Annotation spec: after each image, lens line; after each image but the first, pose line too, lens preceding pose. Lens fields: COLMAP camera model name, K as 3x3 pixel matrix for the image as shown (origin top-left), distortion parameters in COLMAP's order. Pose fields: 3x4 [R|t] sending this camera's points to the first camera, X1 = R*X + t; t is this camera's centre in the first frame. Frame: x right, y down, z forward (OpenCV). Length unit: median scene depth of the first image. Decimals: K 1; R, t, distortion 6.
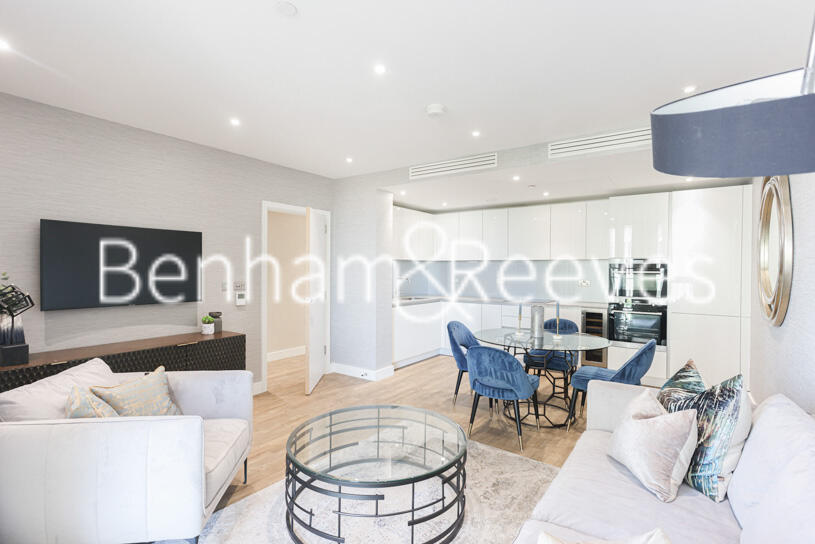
lens RADIAL K [[415.0, 0, 410.2], [0, 415.0, 269.2], [0, 0, 1]] dist [0.018080, 0.002256]
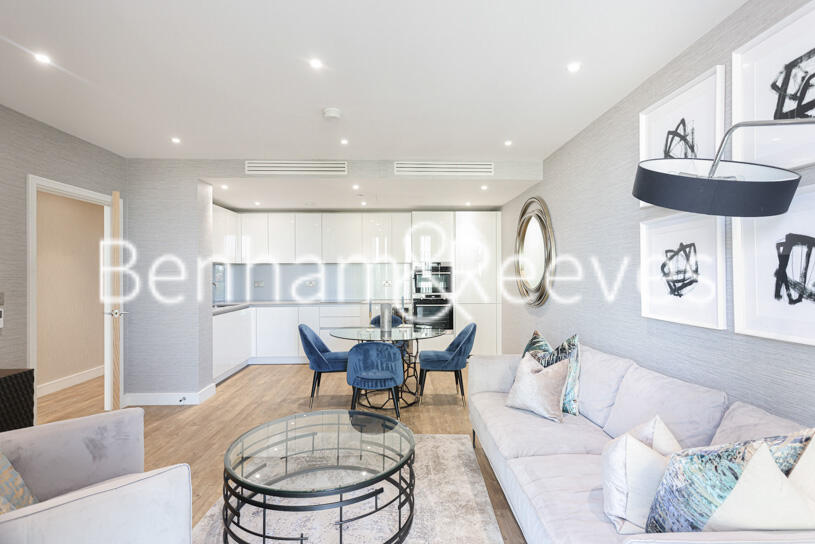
lens RADIAL K [[415.0, 0, 410.2], [0, 415.0, 269.2], [0, 0, 1]] dist [0.018080, 0.002256]
pose [[0.786521, -0.003872, 0.617551, -0.332931], [0.010385, 0.999922, -0.006956, 0.004139], [-0.617476, 0.011884, 0.786500, 0.071453]]
